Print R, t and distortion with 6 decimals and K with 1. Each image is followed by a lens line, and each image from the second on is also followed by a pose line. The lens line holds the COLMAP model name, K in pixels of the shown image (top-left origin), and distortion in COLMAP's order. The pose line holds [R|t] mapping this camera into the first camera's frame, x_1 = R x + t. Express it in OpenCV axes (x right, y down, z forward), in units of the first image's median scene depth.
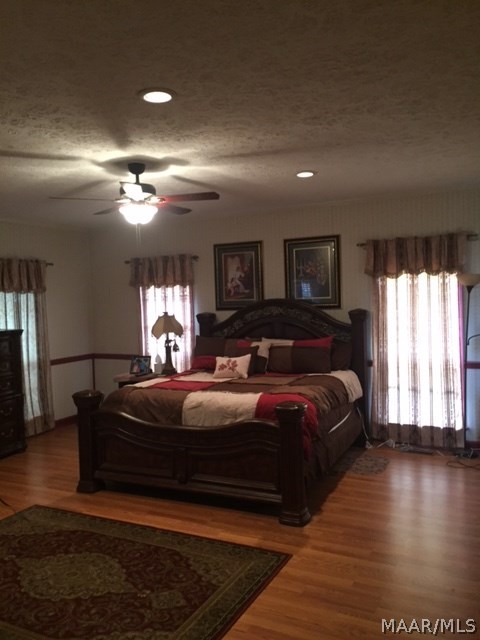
lens RADIAL K [[545.6, 0, 240.0], [0, 545.6, 320.0], [0, 0, 1]] dist [0.074359, -0.104969]
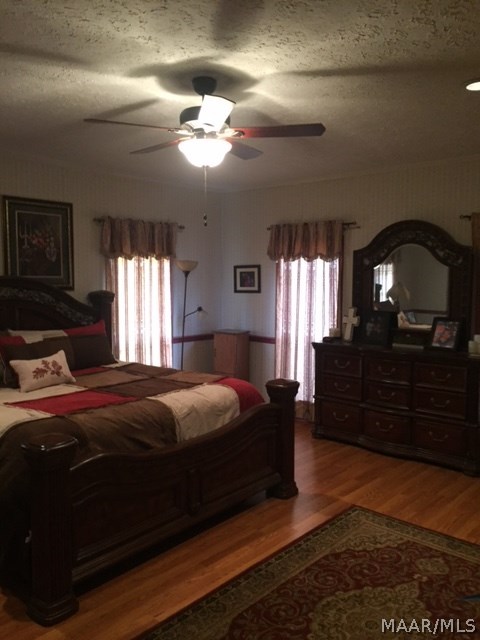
lens RADIAL K [[545.6, 0, 240.0], [0, 545.6, 320.0], [0, 0, 1]] dist [0.074359, -0.104969]
pose [[0.246034, -0.045058, 0.968213, -0.887590], [0.024655, 0.998887, 0.040221, -0.003392], [-0.968947, 0.013975, 0.246871, 0.803907]]
